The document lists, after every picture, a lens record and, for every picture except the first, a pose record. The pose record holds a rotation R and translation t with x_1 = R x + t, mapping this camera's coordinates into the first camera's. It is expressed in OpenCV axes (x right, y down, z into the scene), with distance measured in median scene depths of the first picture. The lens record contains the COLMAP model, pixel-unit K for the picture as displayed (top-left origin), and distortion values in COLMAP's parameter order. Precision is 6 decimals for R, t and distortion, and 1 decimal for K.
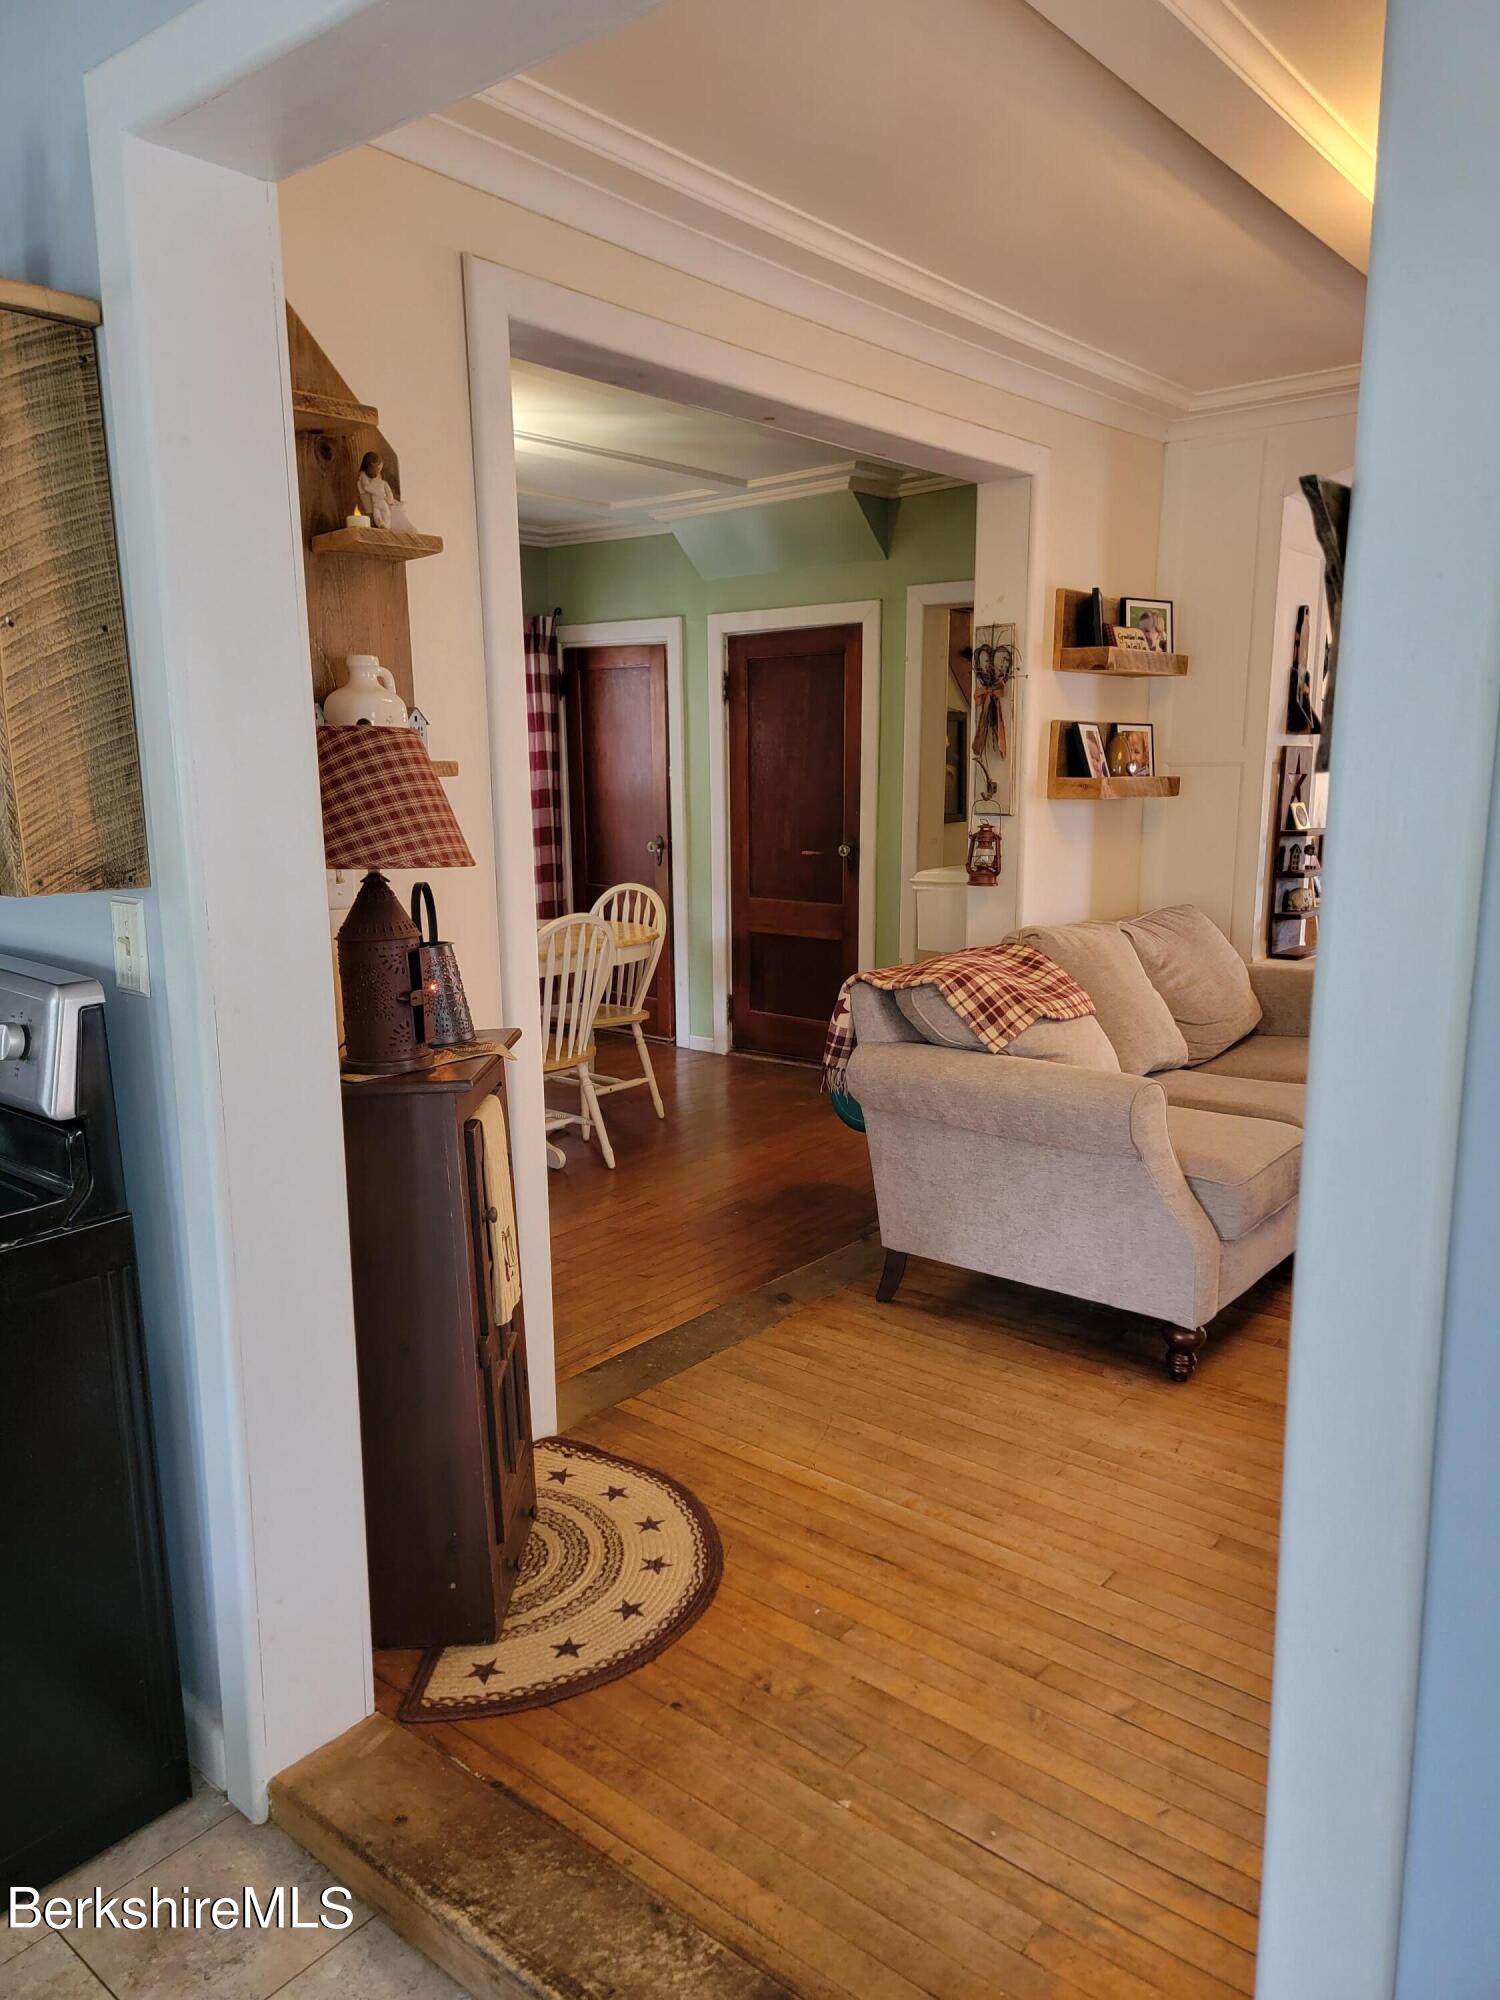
lens RADIAL K [[1391.1, 0, 749.2], [0, 1391.1, 1006.9], [0, 0, 1]] dist [0.061461, -0.027760]
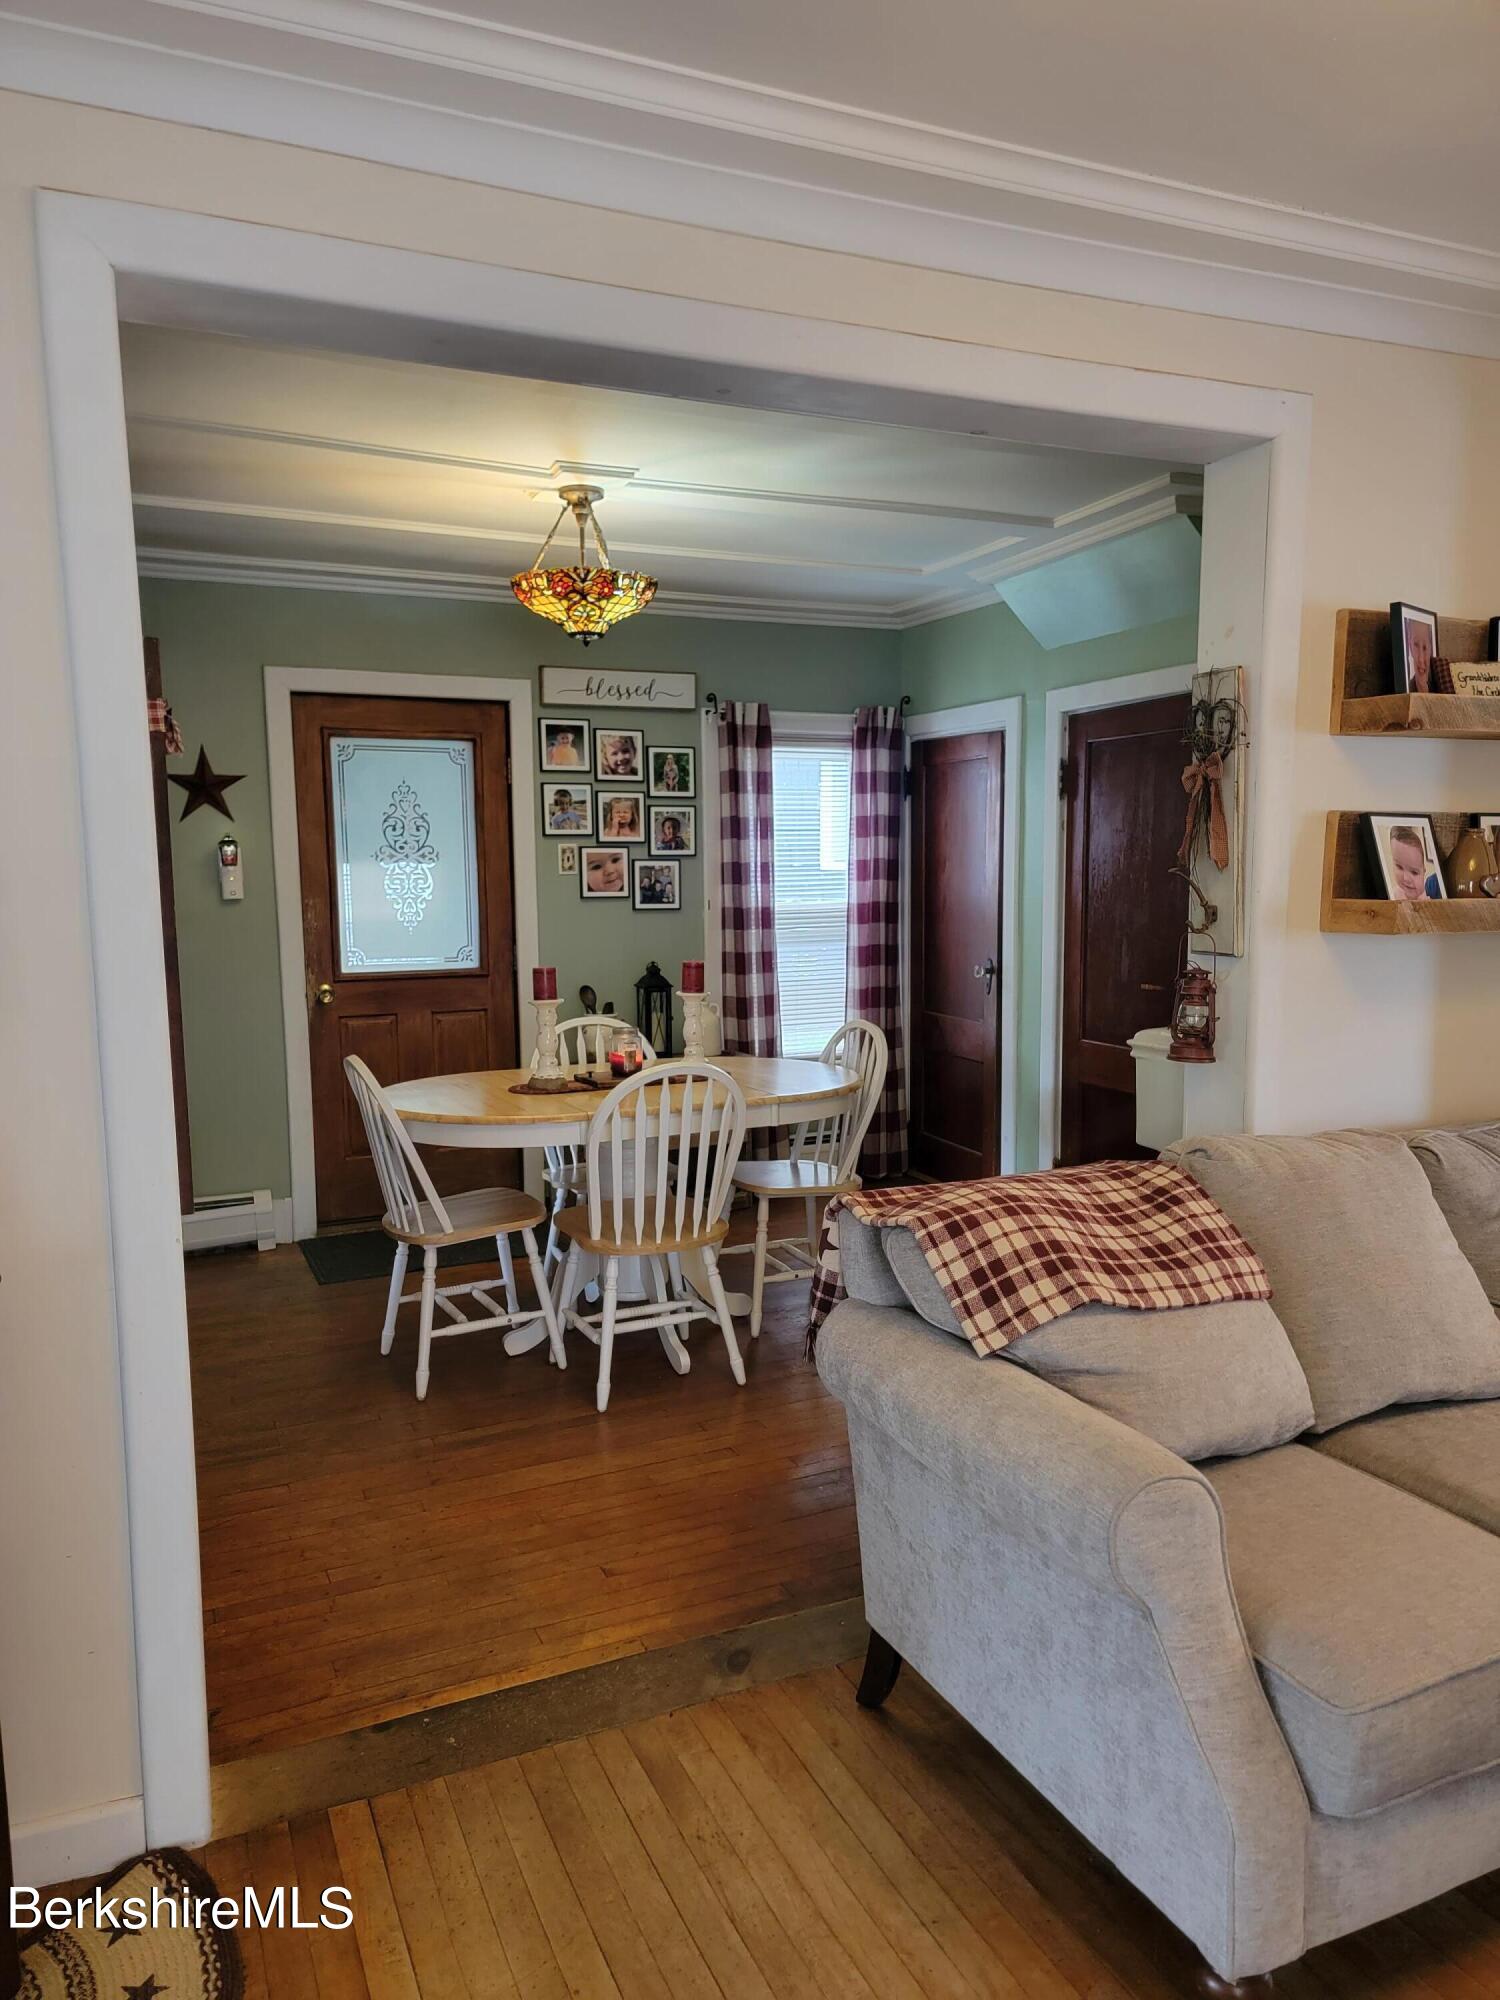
lens RADIAL K [[1391.1, 0, 739.8], [0, 1391.1, 1020.4], [0, 0, 1]] dist [0.061461, -0.027760]
pose [[0.897308, 0.047030, -0.438893, 0.266298], [-0.074503, 0.996179, -0.045572, -0.059881], [0.435073, 0.073591, 0.897383, 0.311473]]
